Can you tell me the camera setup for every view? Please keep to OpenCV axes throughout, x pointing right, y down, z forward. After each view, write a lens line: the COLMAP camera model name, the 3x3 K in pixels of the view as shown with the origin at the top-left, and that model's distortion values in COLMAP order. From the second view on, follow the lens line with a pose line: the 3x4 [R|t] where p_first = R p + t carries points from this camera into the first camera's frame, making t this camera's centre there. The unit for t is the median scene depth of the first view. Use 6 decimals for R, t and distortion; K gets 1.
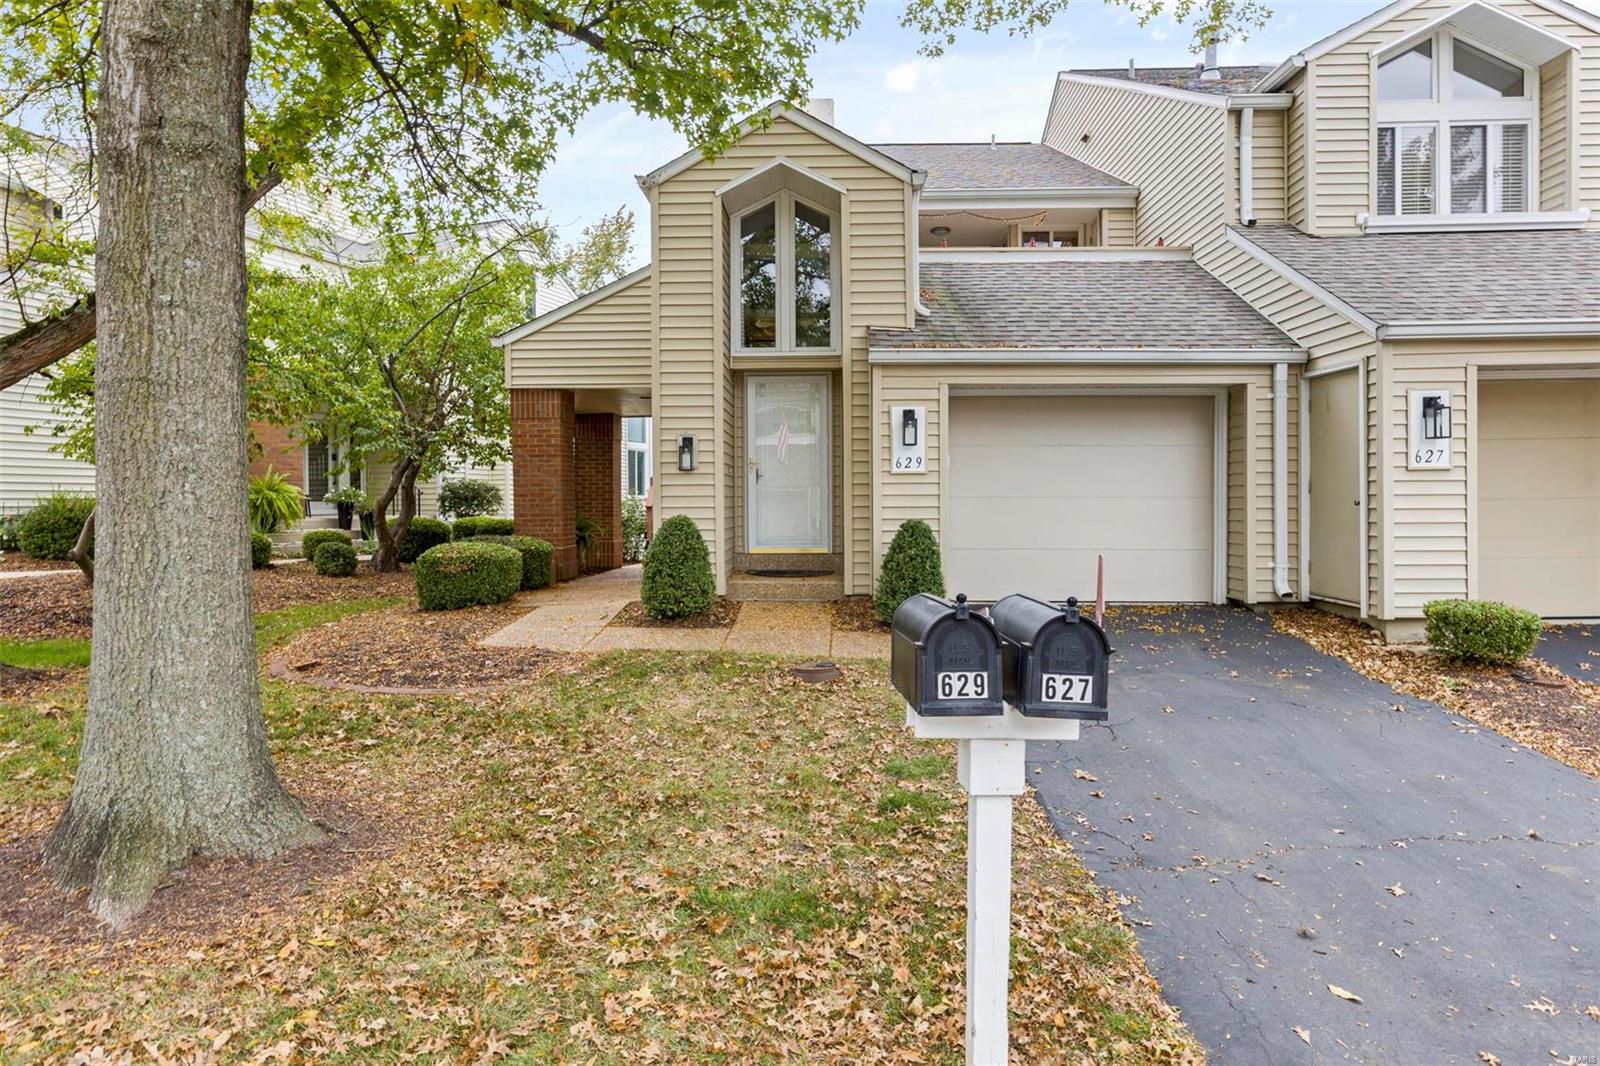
lens RADIAL K [[945.1, 0, 831.7], [0, 945.1, 510.1], [0, 0, 1]] dist [0.009552, -0.004391]
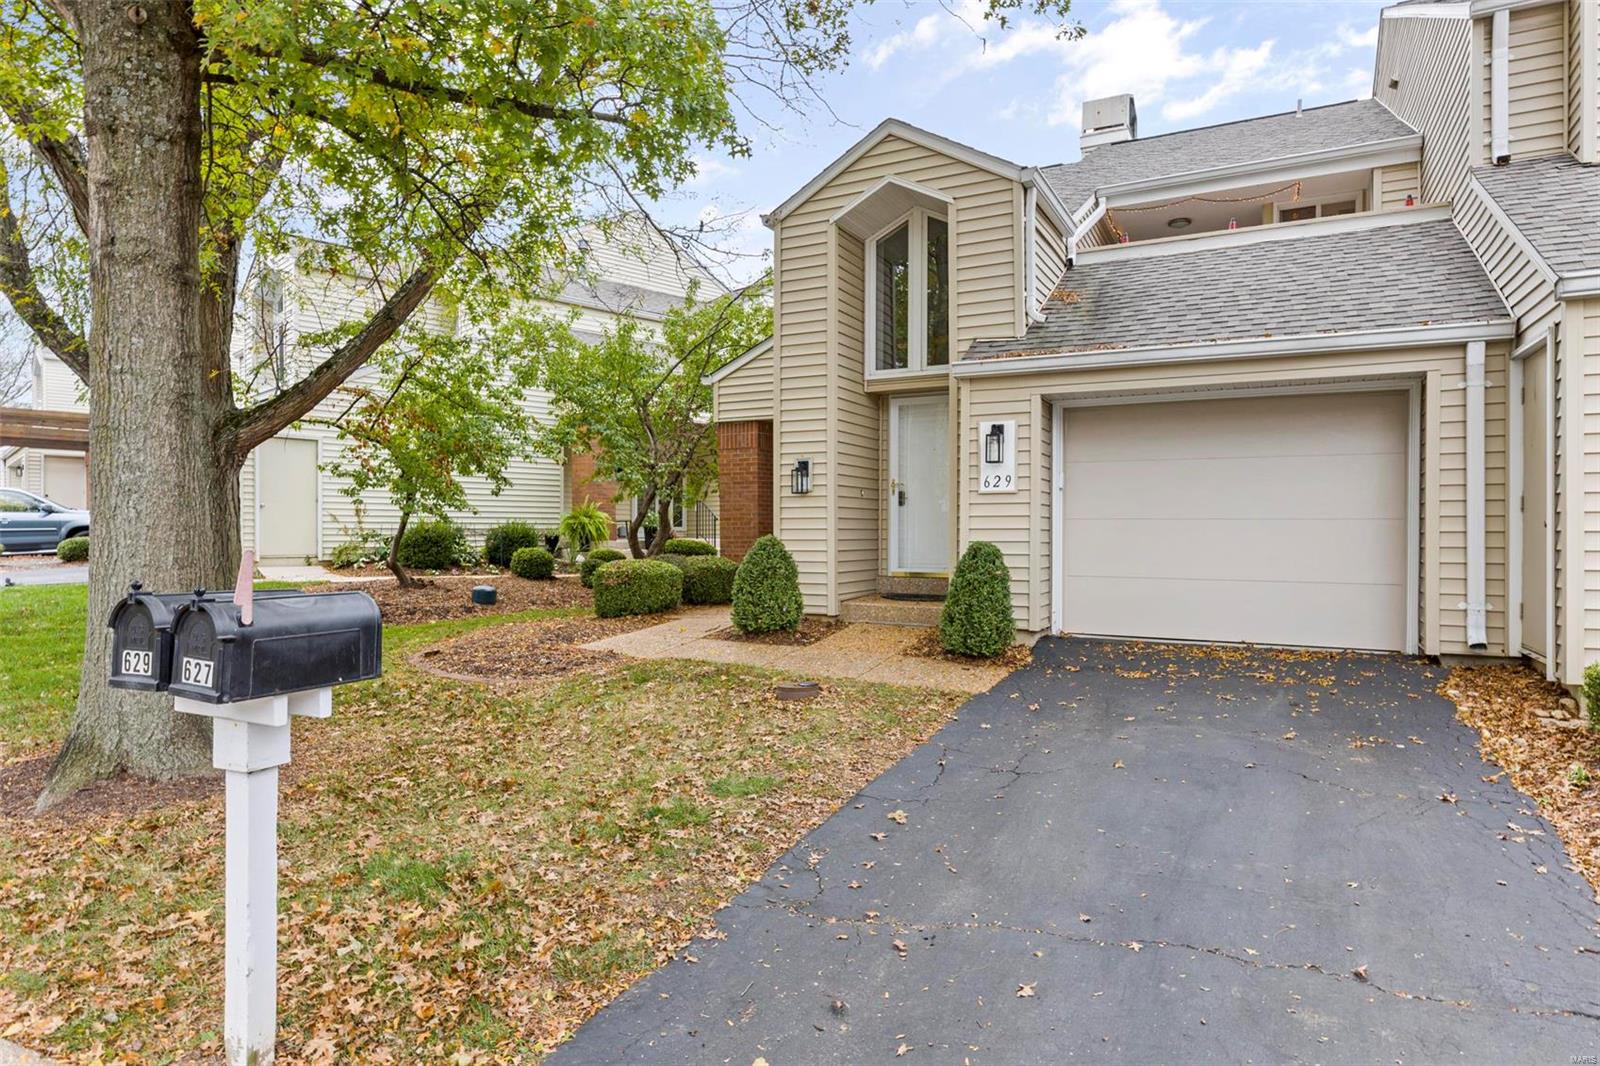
lens RADIAL K [[945.1, 0, 810.3], [0, 945.1, 534.3], [0, 0, 1]] dist [0.009552, -0.004391]
pose [[0.898561, 0.005515, -0.438814, 0.326422], [-0.007944, 0.999962, -0.003700, 0.007121], [0.438776, 0.006811, 0.898570, 0.079980]]
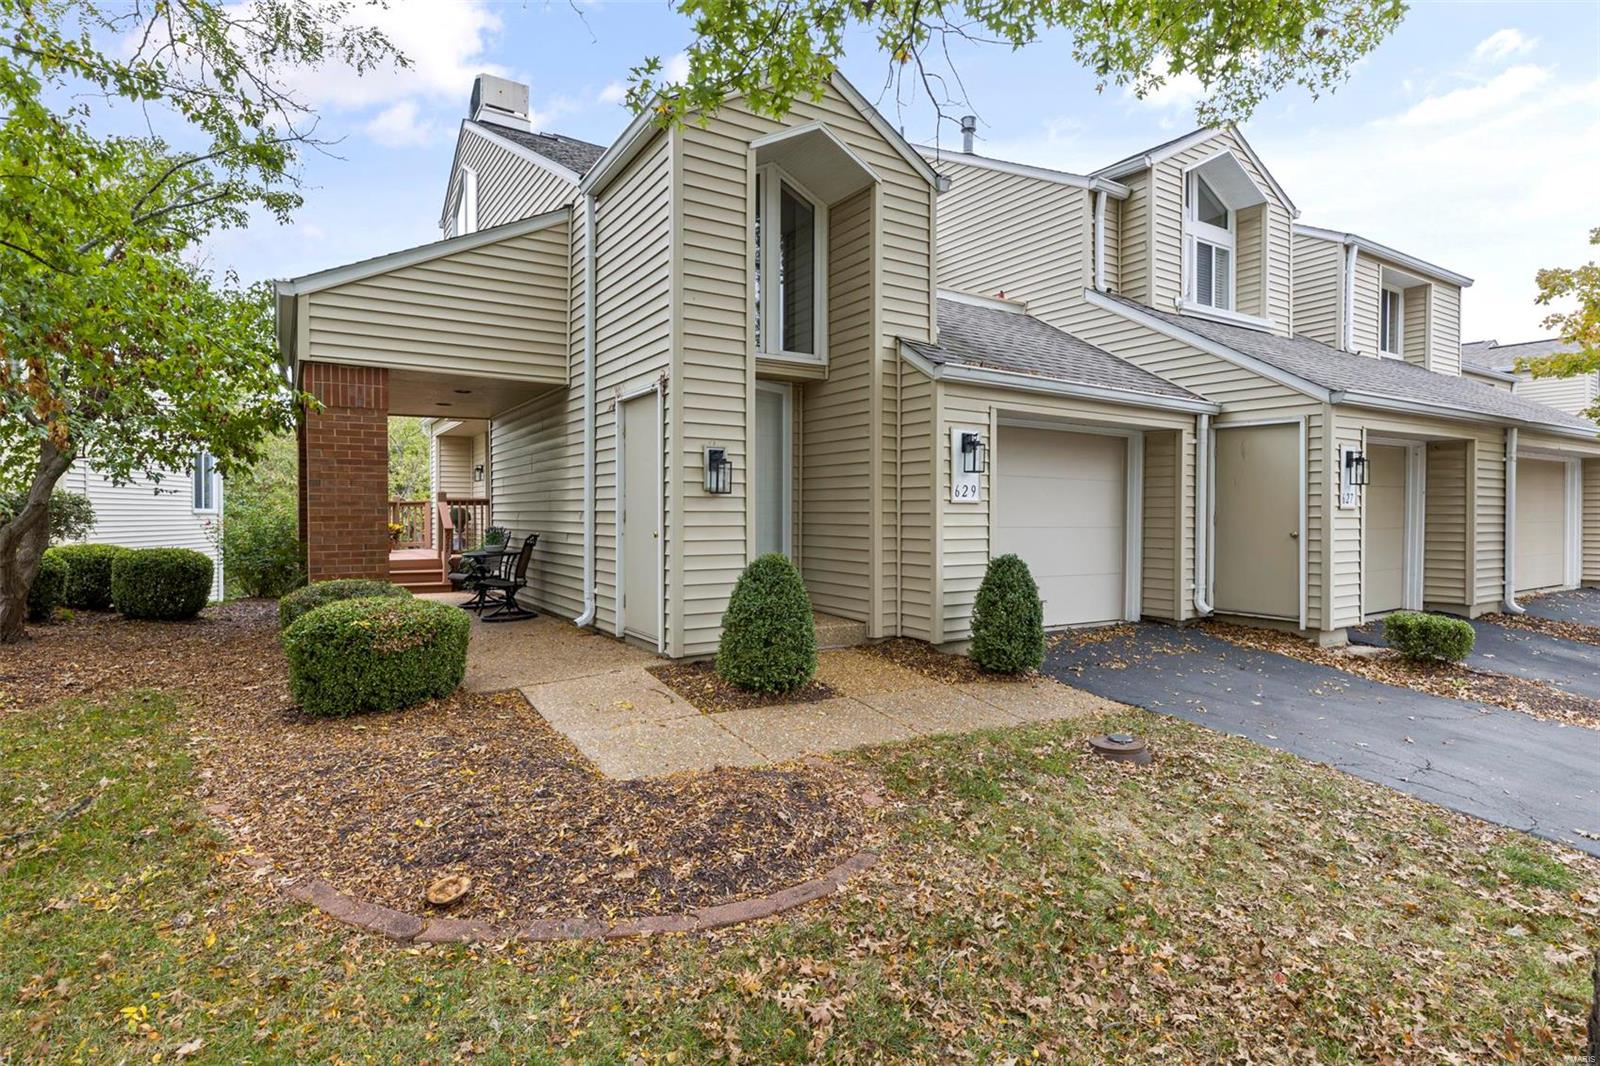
lens RADIAL K [[808.1, 0, 810.2], [0, 808.1, 525.5], [0, 0, 1]] dist [-0.002996, -0.000551]
pose [[0.836493, -0.000098, 0.547977, -0.478016], [-0.005459, 0.999949, 0.008512, -0.022742], [-0.547950, -0.010112, 0.836450, 0.425164]]
